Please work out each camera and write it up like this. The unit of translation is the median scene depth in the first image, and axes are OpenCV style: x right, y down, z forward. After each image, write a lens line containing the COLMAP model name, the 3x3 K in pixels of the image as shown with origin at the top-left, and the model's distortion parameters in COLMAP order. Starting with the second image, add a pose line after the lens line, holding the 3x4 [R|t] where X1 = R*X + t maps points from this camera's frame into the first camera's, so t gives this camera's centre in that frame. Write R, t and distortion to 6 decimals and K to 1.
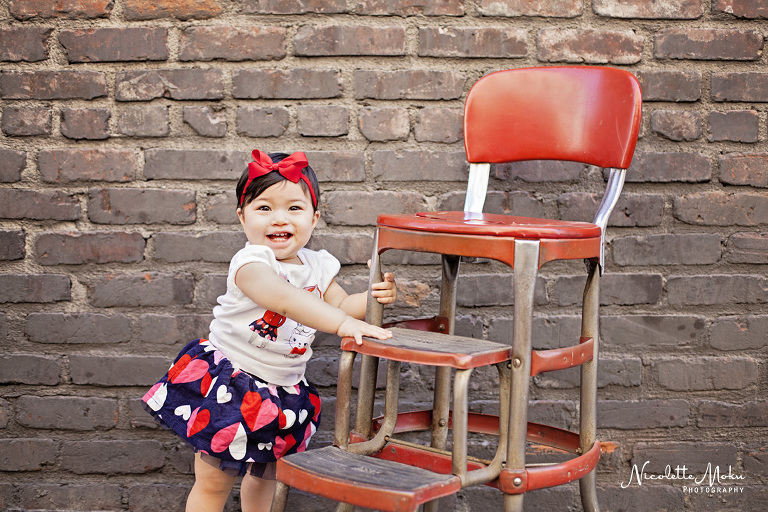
lens RADIAL K [[1106.2, 0, 385.0], [0, 1106.2, 260.0], [0, 0, 1]] dist [-0.117329, 0.000000]
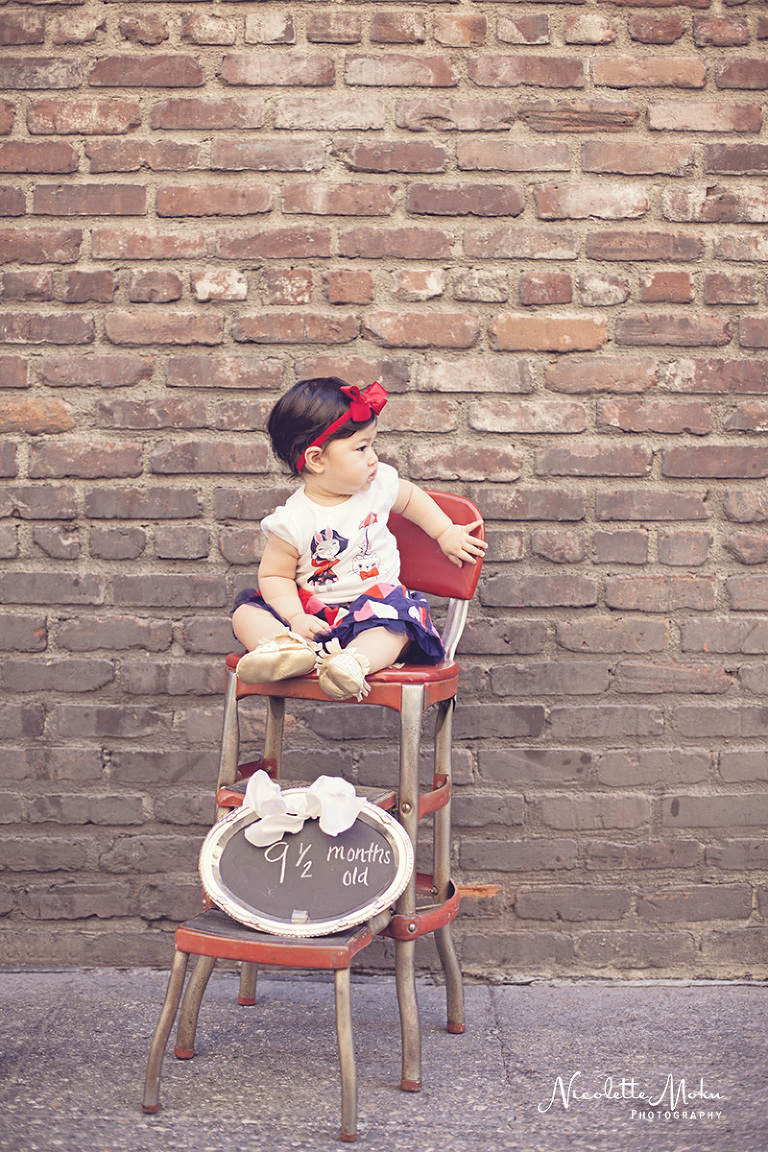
lens RADIAL K [[1659.3, 0, 382.8], [0, 1659.3, 570.6], [0, 0, 1]] dist [-0.117329, 0.000000]
pose [[0.999916, 0.000412, 0.012980, 0.096959], [0.000024, 0.999436, -0.033574, -0.054349], [-0.012987, 0.033571, 0.999352, -0.413123]]
